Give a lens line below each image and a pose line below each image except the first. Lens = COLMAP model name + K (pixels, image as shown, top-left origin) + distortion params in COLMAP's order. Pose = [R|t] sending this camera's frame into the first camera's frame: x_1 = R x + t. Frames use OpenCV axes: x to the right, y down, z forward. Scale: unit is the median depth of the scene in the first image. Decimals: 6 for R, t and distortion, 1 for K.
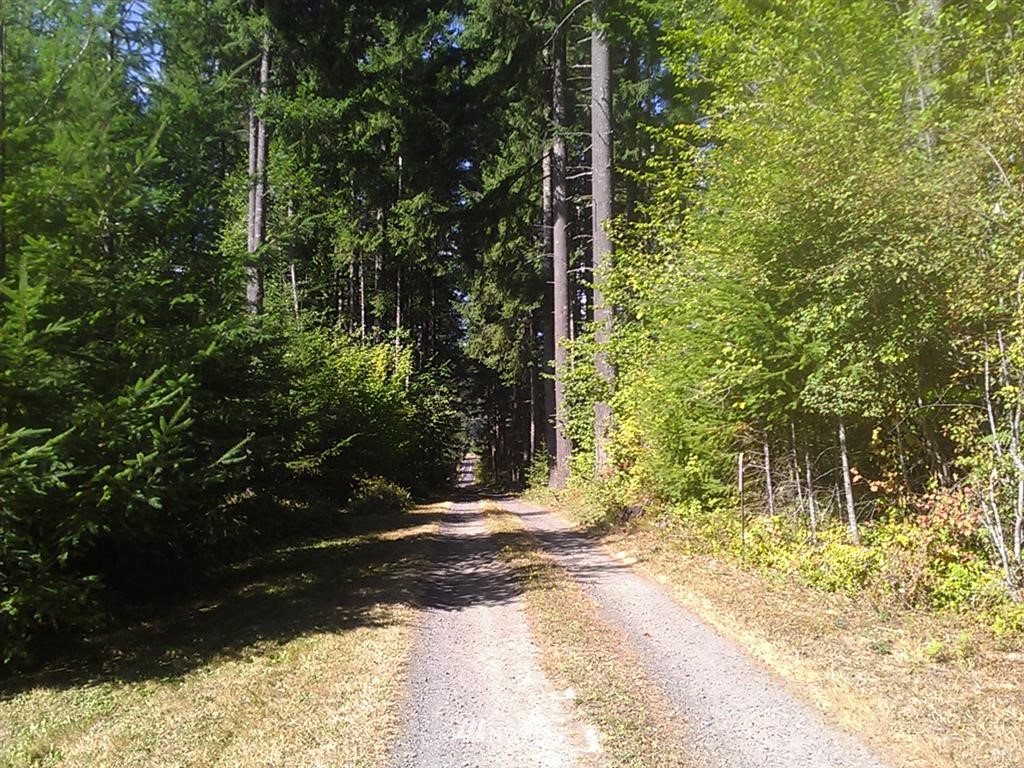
lens RADIAL K [[873.8, 0, 512.0], [0, 873.8, 384.0], [0, 0, 1]] dist [-0.004142, 0.011190]
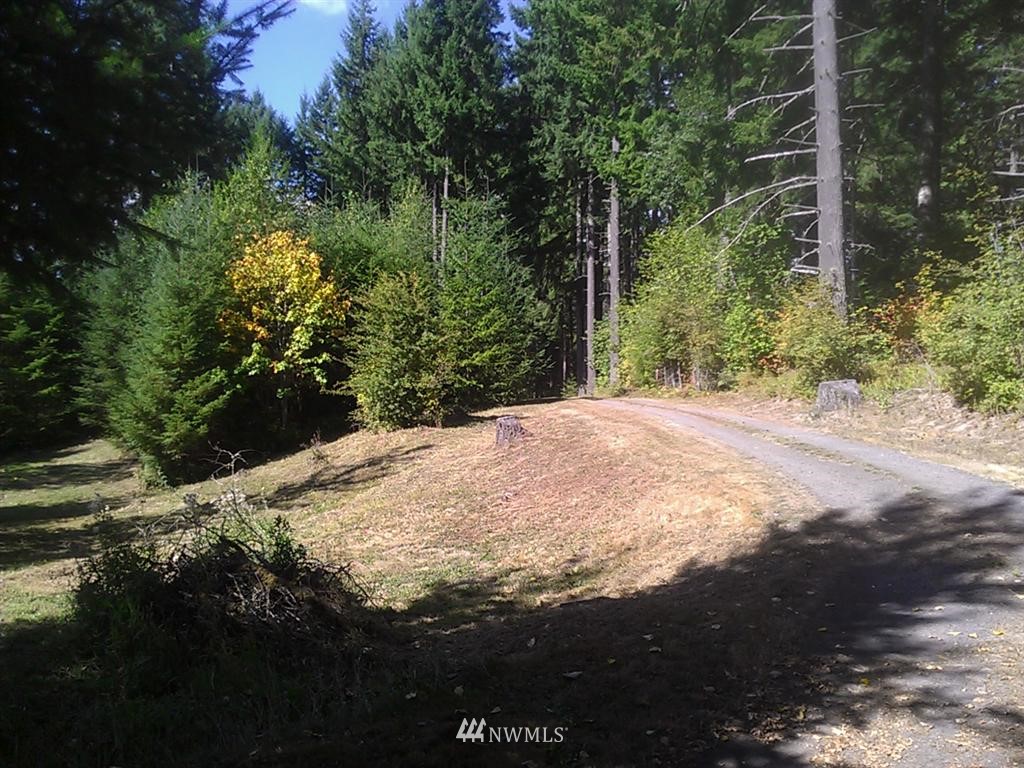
lens RADIAL K [[873.8, 0, 512.0], [0, 873.8, 384.0], [0, 0, 1]] dist [-0.004142, 0.011190]
pose [[0.999922, 0.003995, 0.011824, -0.149029], [-0.004799, 0.997622, 0.068751, -0.041381], [-0.011521, -0.068802, 0.997564, -1.010122]]
